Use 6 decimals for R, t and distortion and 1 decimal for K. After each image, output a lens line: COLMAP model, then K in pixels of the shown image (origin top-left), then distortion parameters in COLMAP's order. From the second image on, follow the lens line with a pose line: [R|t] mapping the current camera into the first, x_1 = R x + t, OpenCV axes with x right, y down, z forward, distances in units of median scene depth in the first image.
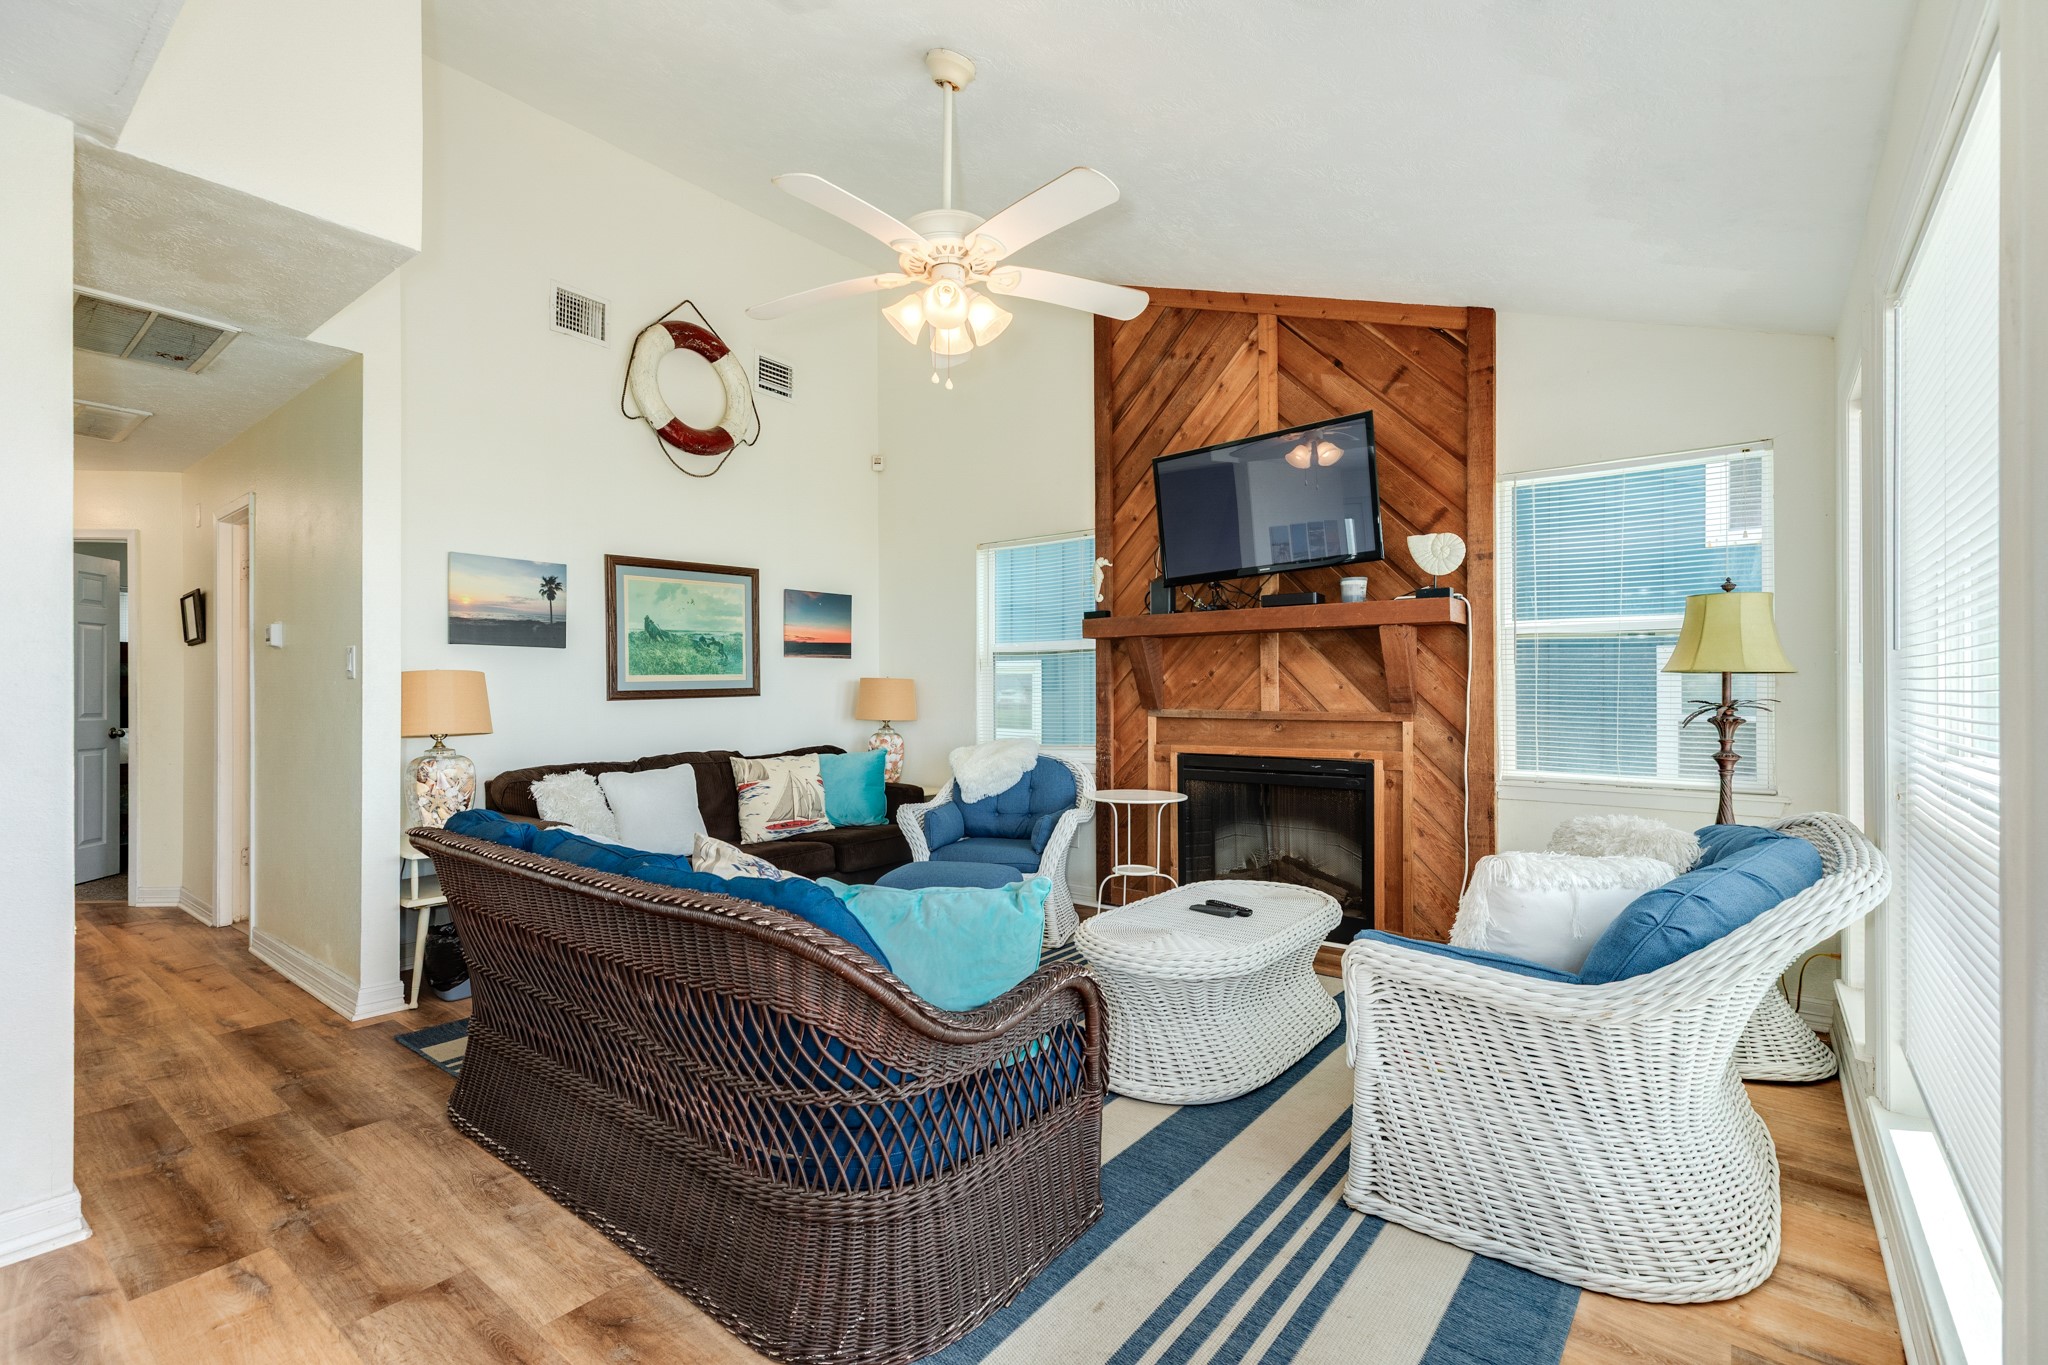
lens RADIAL K [[913.0, 0, 1030.7], [0, 913.0, 687.3], [0, 0, 1]] dist [0.006152, -0.000308]
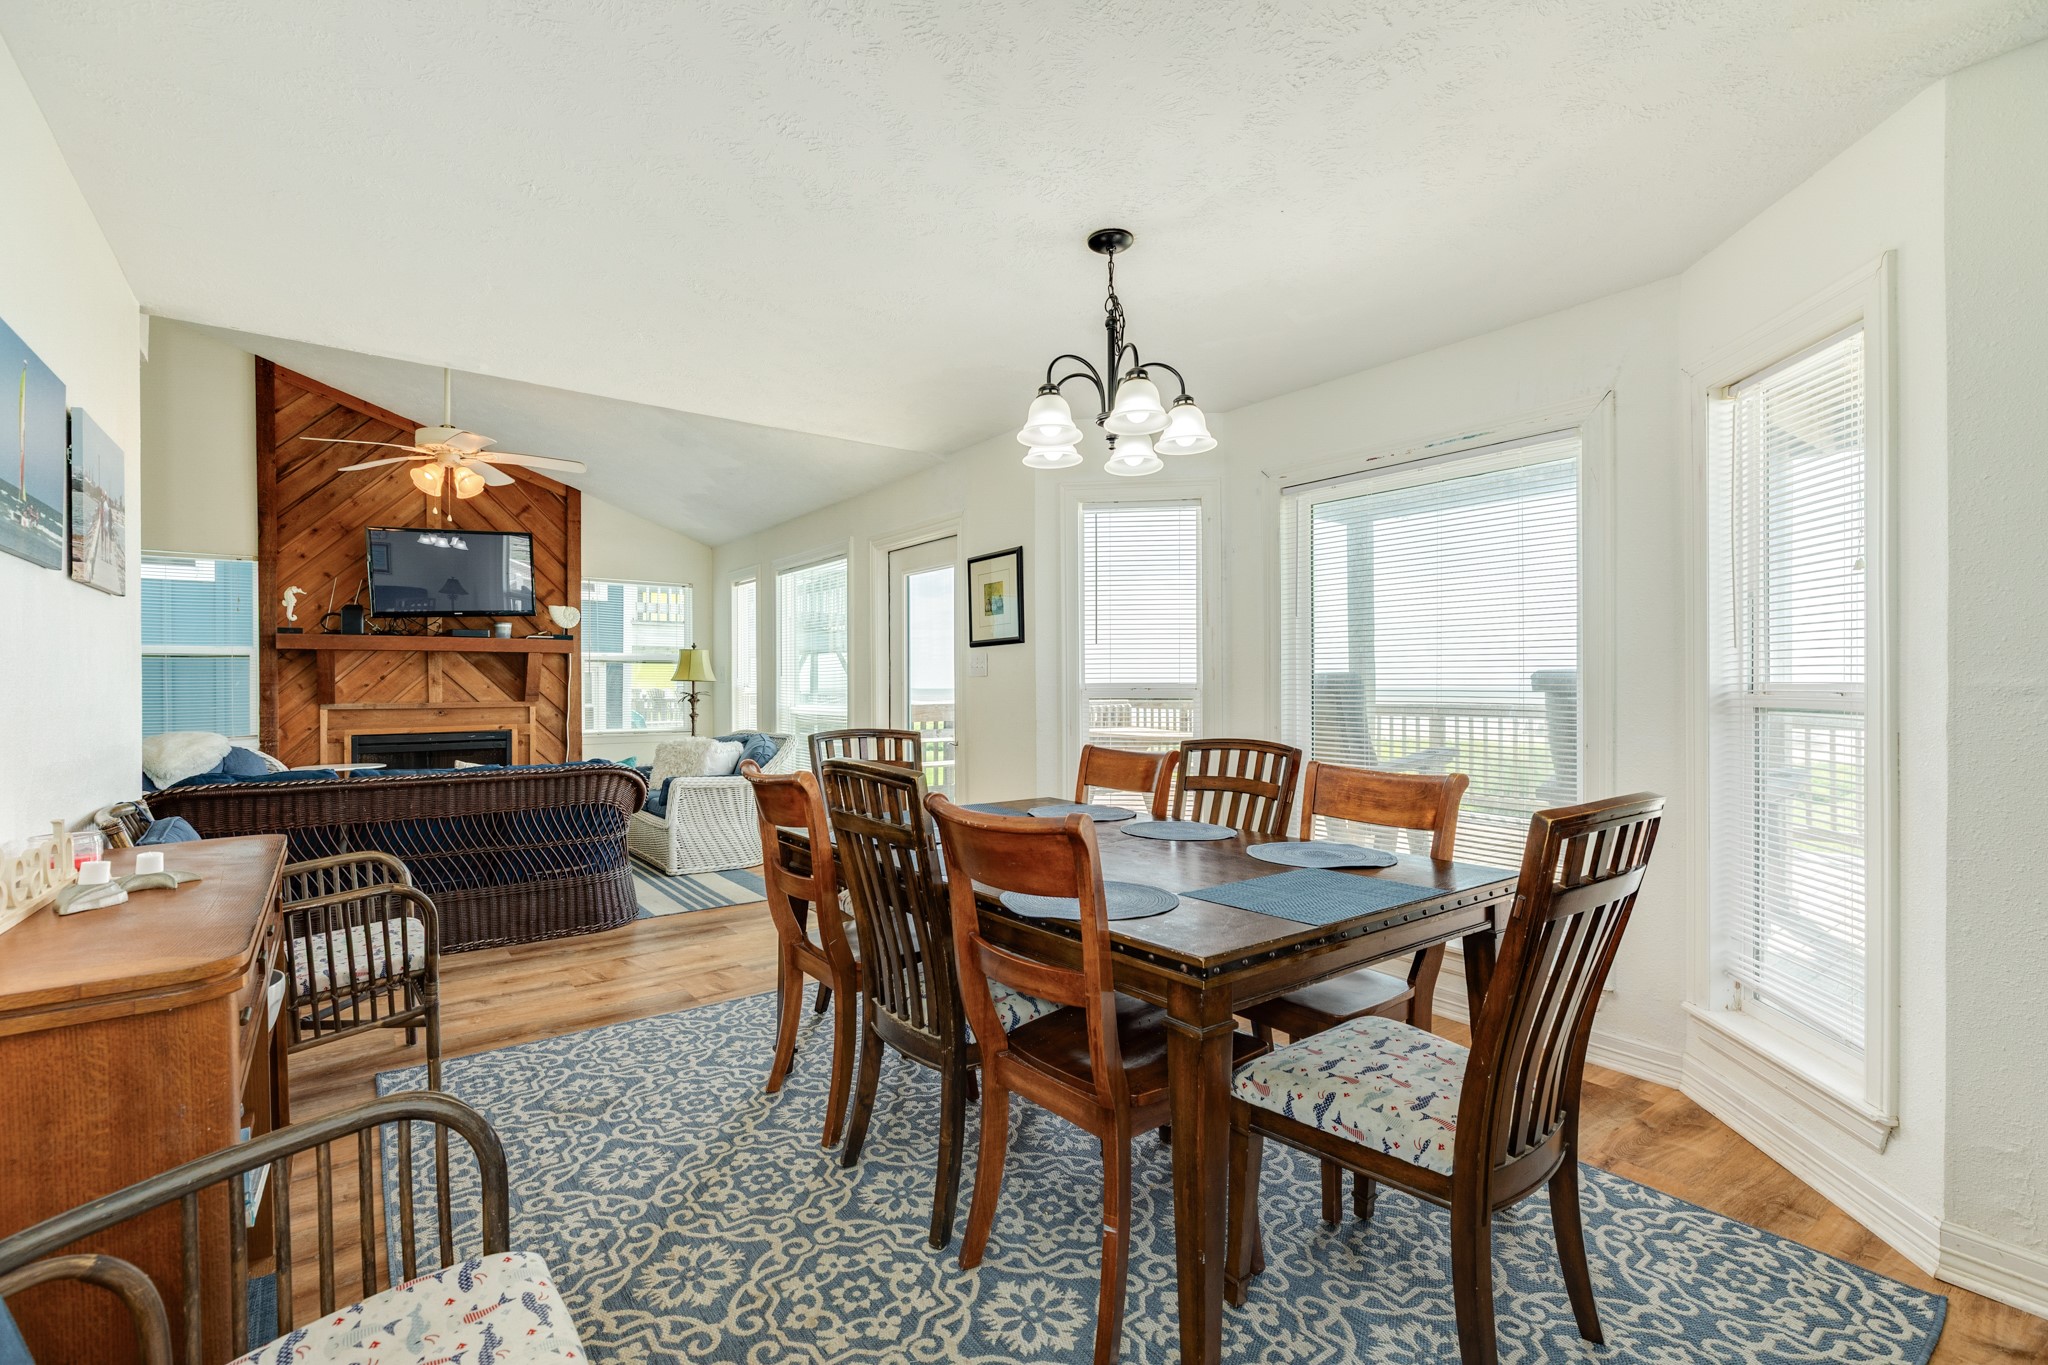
lens RADIAL K [[913.0, 0, 1024.9], [0, 913.0, 685.4], [0, 0, 1]] dist [0.006152, -0.000308]
pose [[0.257391, -0.000675, 0.966307, -1.006132], [-0.000158, 1.000000, 0.000741, -0.004598], [-0.966307, -0.000343, 0.257391, -0.362162]]
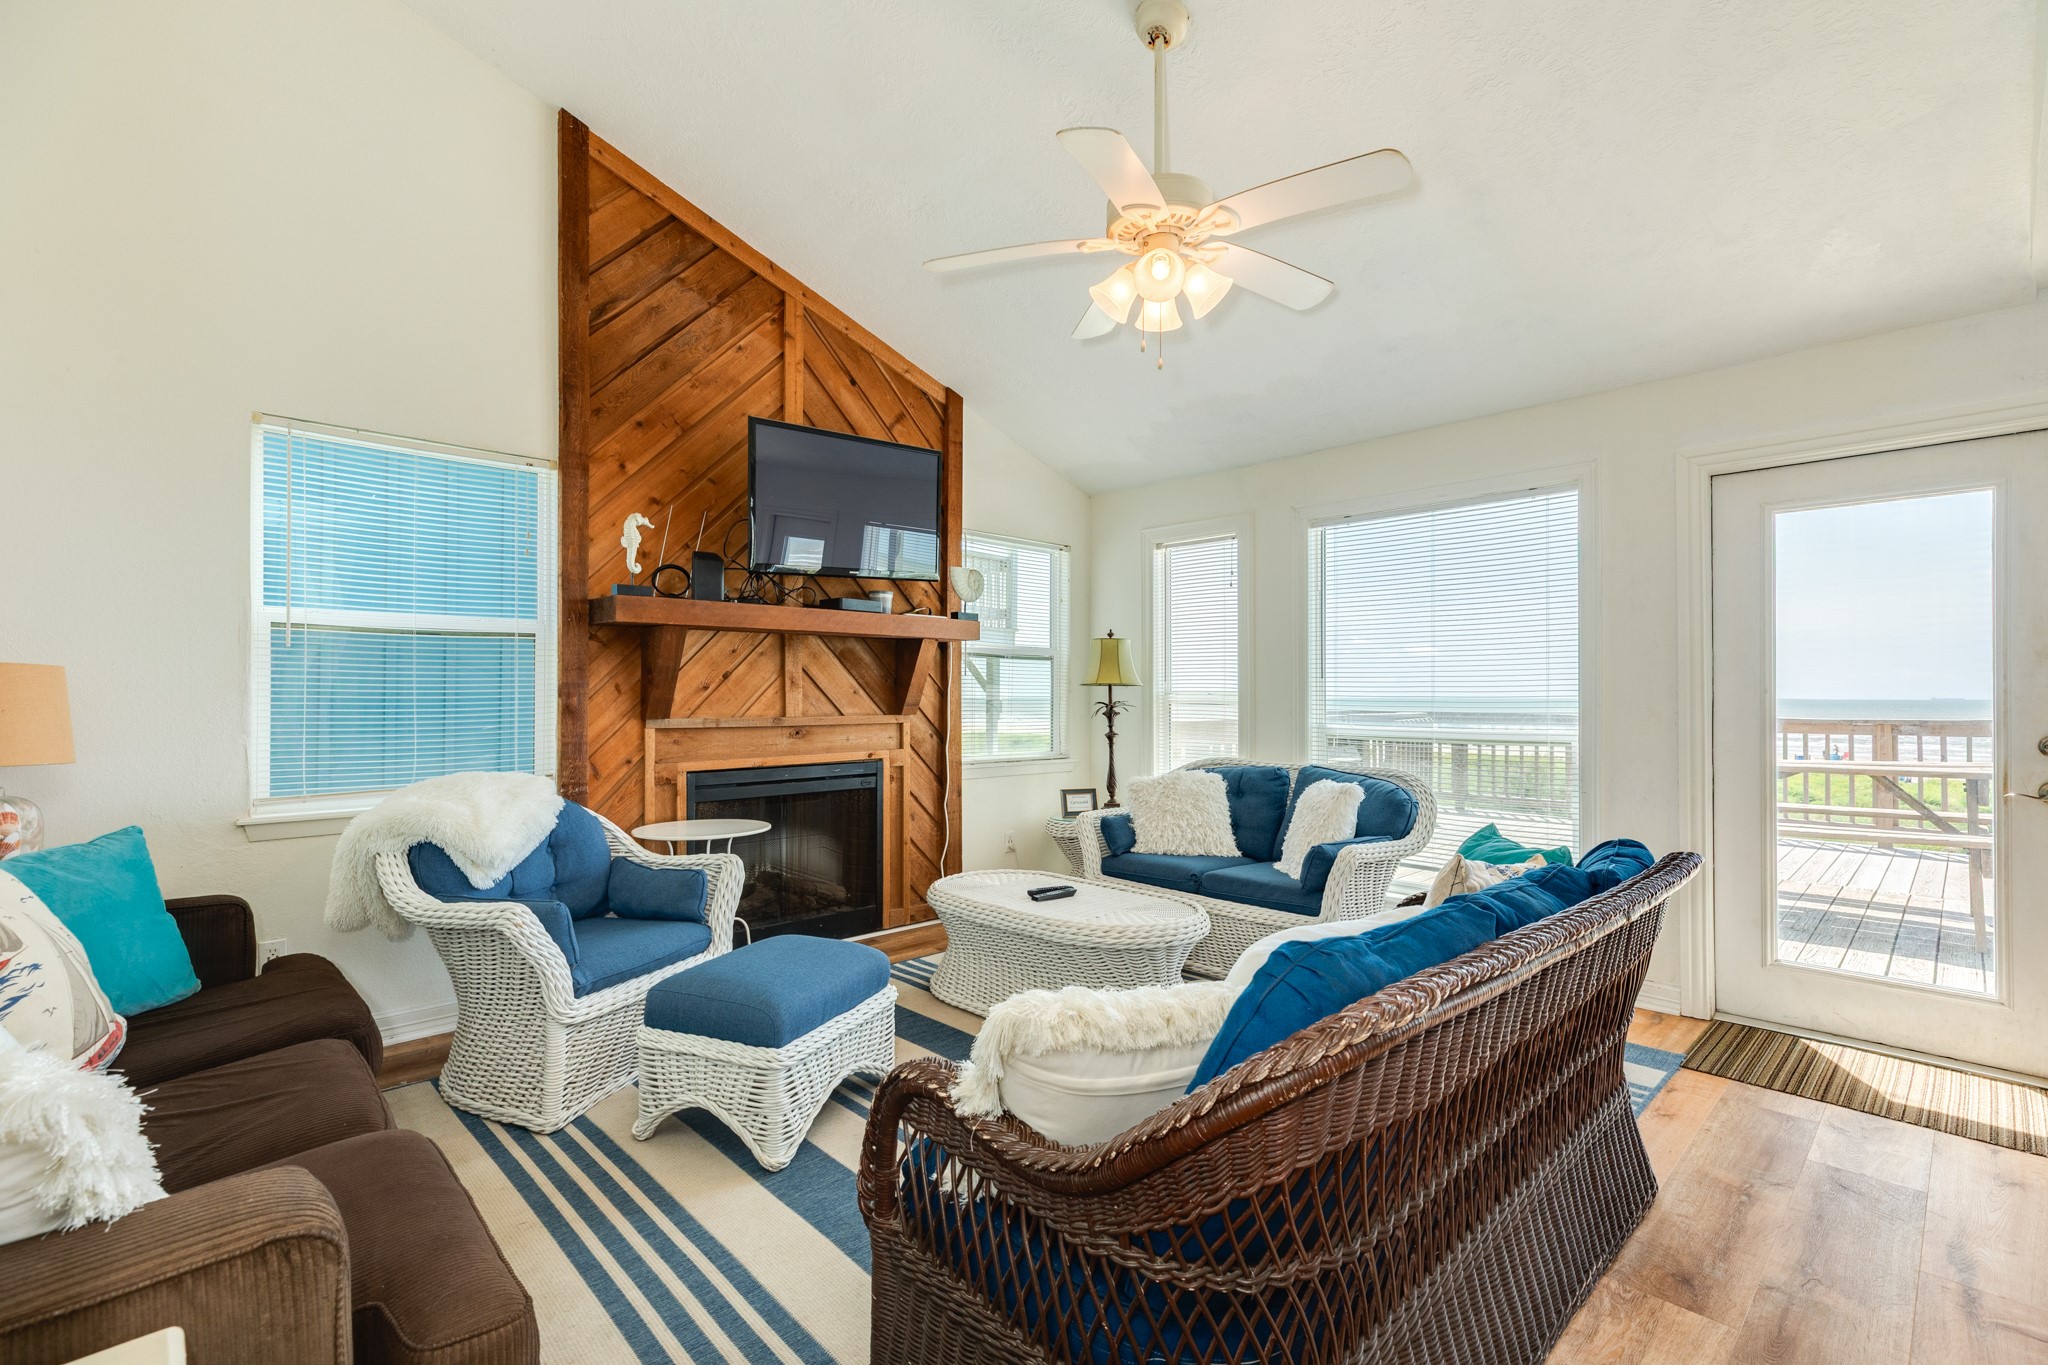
lens RADIAL K [[913.0, 0, 1029.1], [0, 913.0, 683.6], [0, 0, 1]] dist [0.006152, -0.000308]
pose [[0.148750, 0.012330, 0.988798, -0.666288], [-0.005615, 0.999917, -0.011624, 0.001209], [-0.988859, -0.003823, 0.148807, 0.644317]]
